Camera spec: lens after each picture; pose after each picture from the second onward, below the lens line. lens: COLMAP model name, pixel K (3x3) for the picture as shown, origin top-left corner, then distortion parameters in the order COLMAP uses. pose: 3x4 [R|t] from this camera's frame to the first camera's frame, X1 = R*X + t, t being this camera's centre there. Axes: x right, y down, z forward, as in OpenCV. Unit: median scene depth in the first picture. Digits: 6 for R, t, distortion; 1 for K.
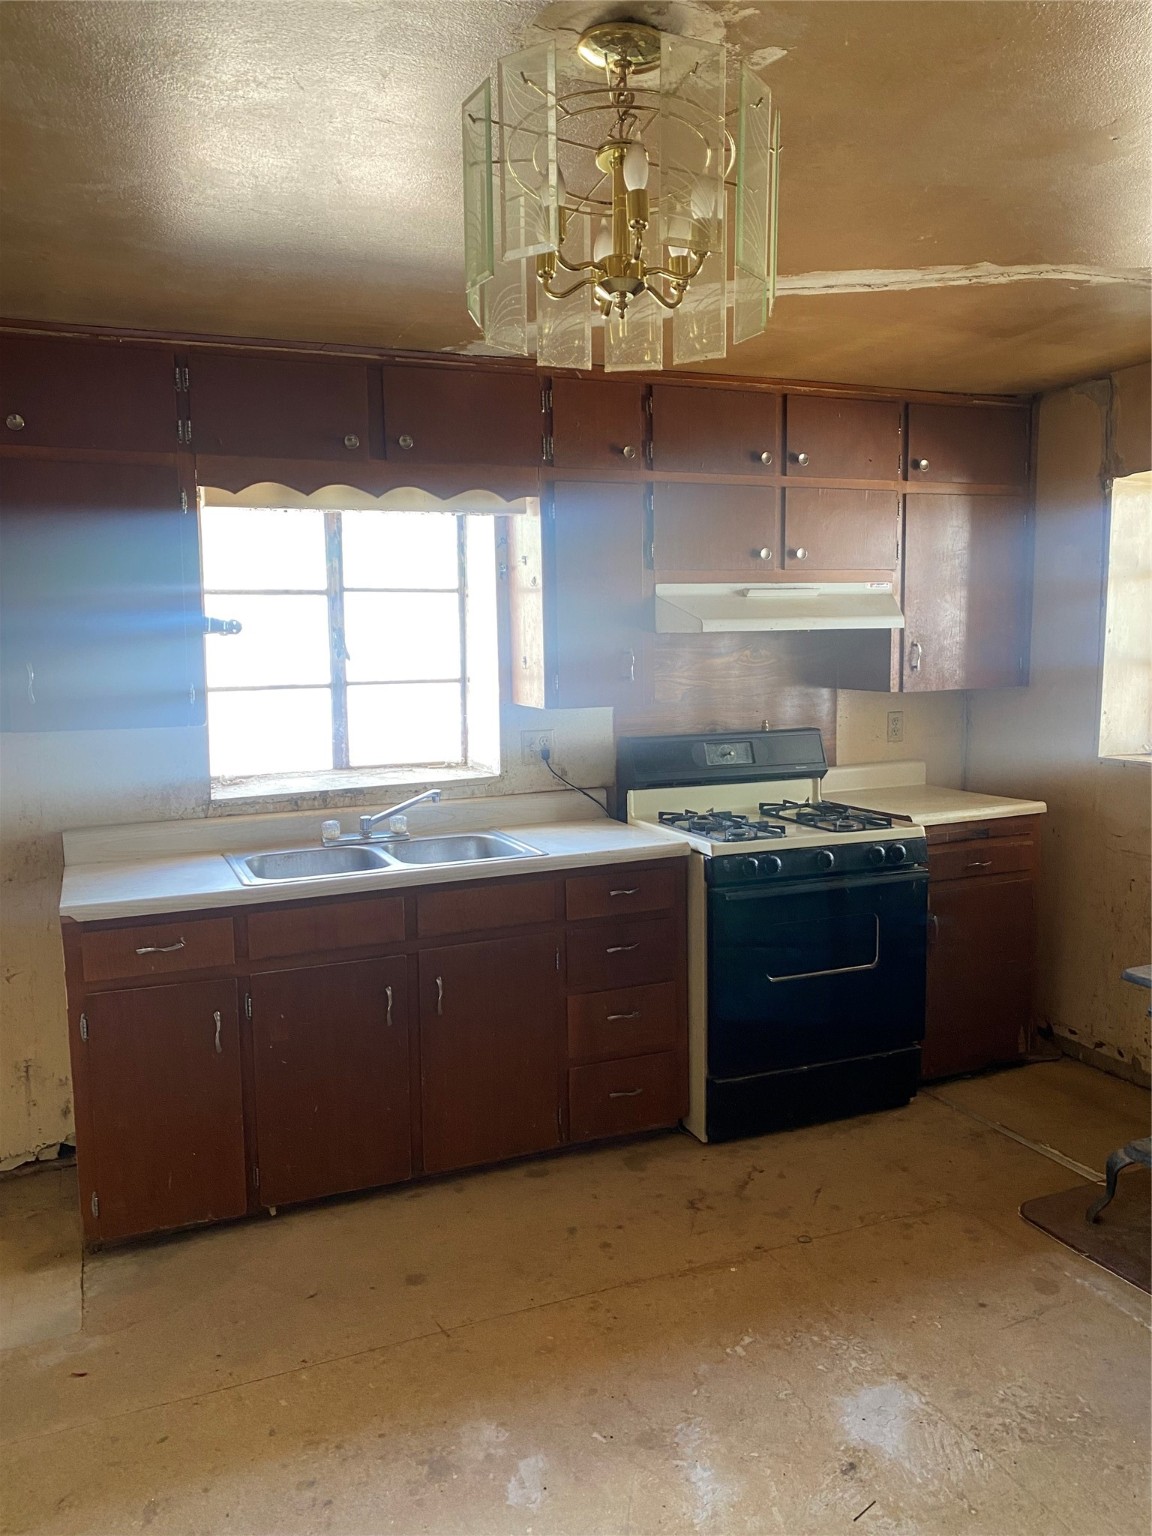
lens RADIAL K [[1171.4, 0, 576.8], [0, 1171.4, 764.2], [0, 0, 1]] dist [0.007512, -0.005018]
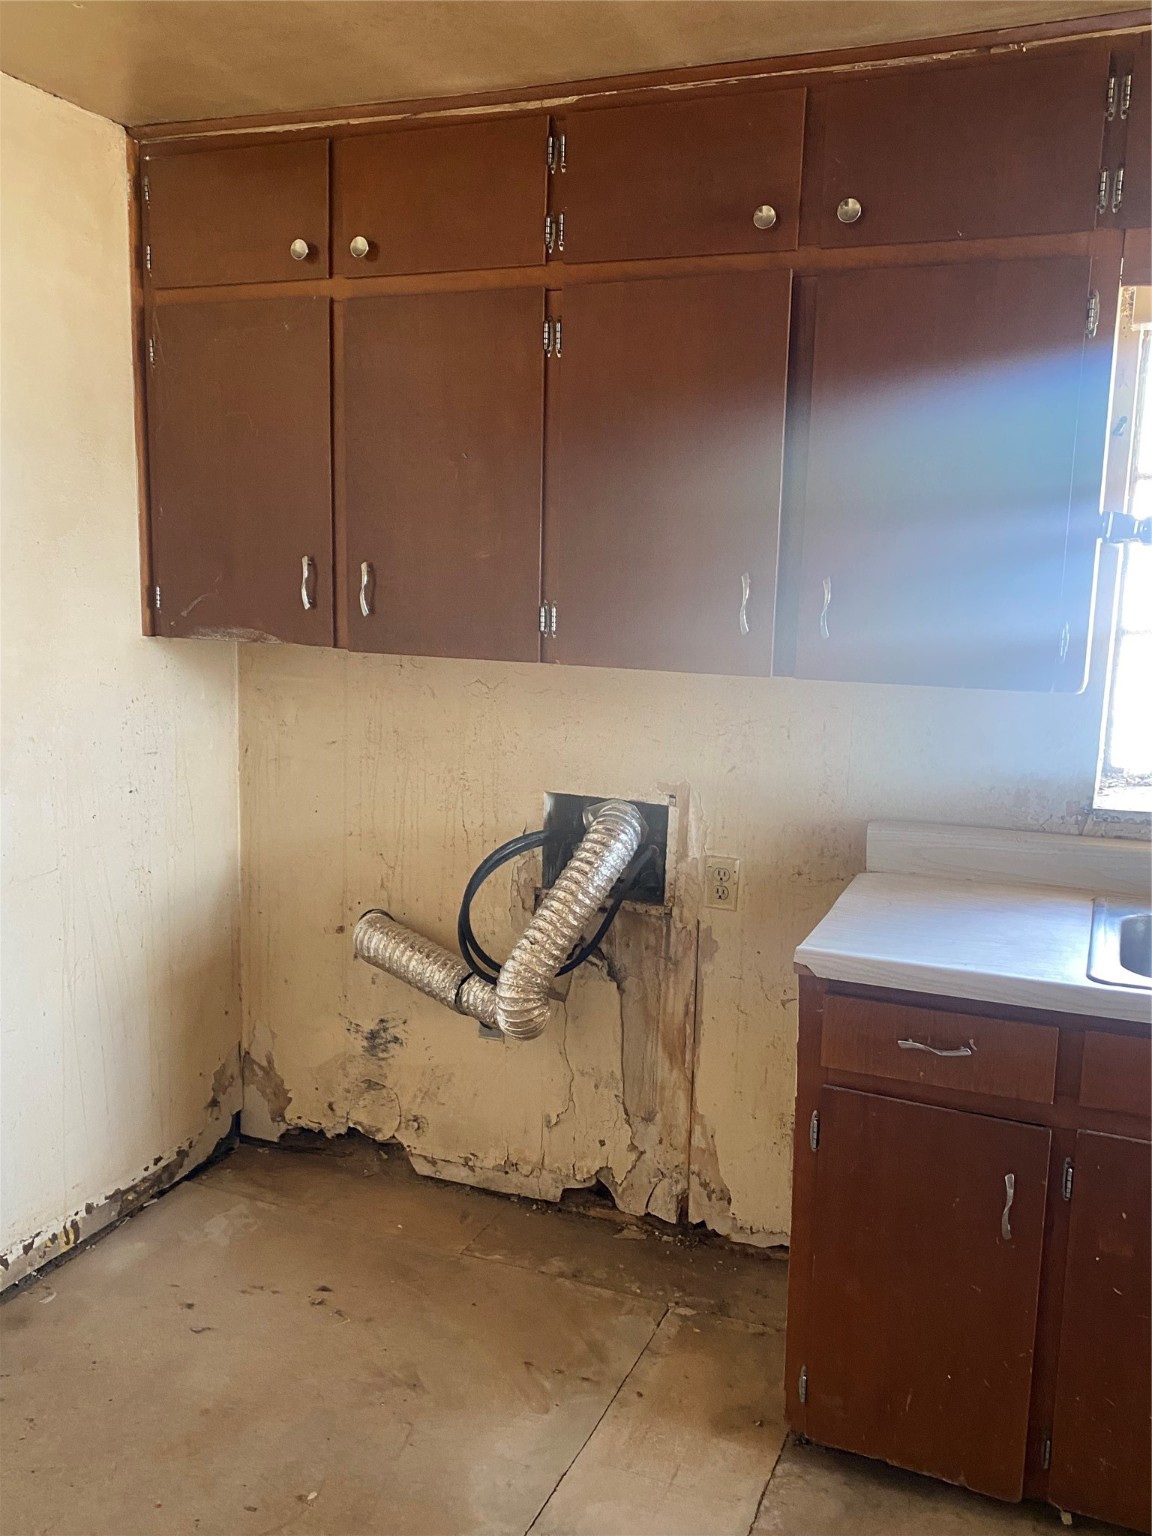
lens RADIAL K [[1325.4, 0, 578.6], [0, 1325.4, 770.4], [0, 0, 1]] dist [0.017808, -0.005433]
pose [[0.708550, 0.147371, -0.690100, -0.021759], [-0.102083, 0.989069, 0.106403, -0.041429], [0.698238, -0.004945, 0.715849, 0.334207]]
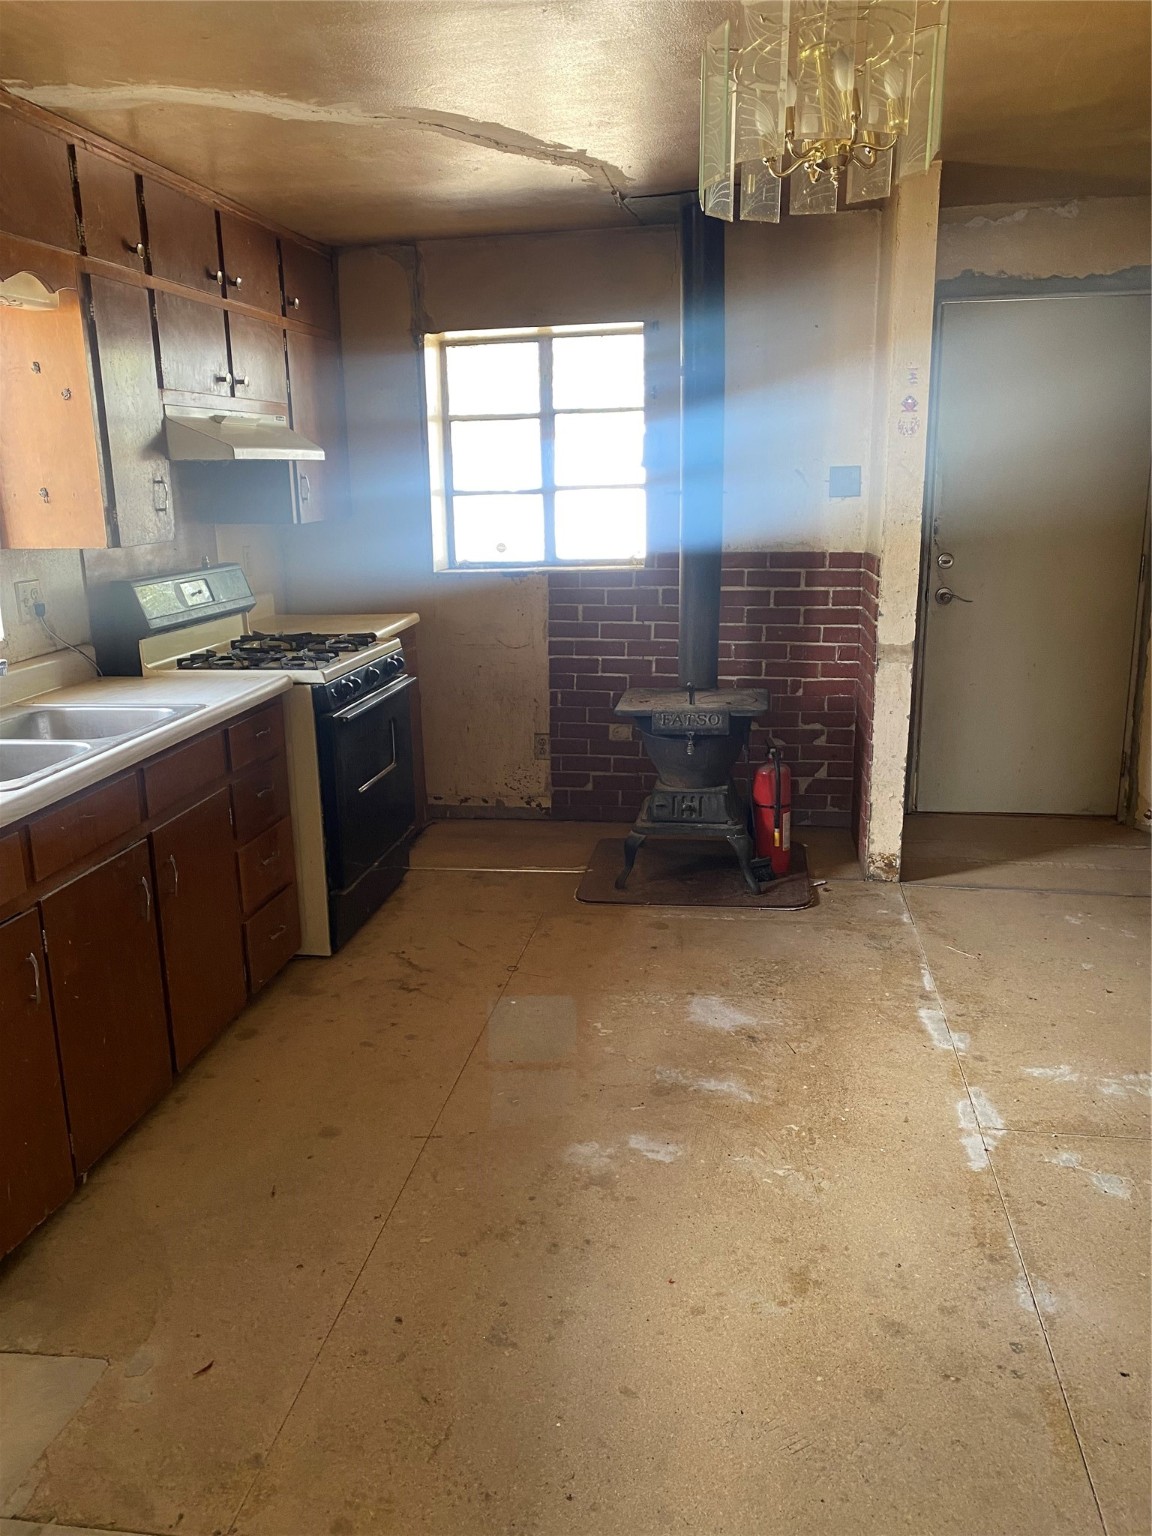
lens RADIAL K [[1171.4, 0, 573.5], [0, 1171.4, 773.8], [0, 0, 1]] dist [0.007512, -0.005018]
pose [[0.538480, -0.209496, 0.816181, -0.665524], [0.114583, 0.977809, 0.175386, 0.003896], [-0.834812, -0.000921, 0.550535, 0.264406]]
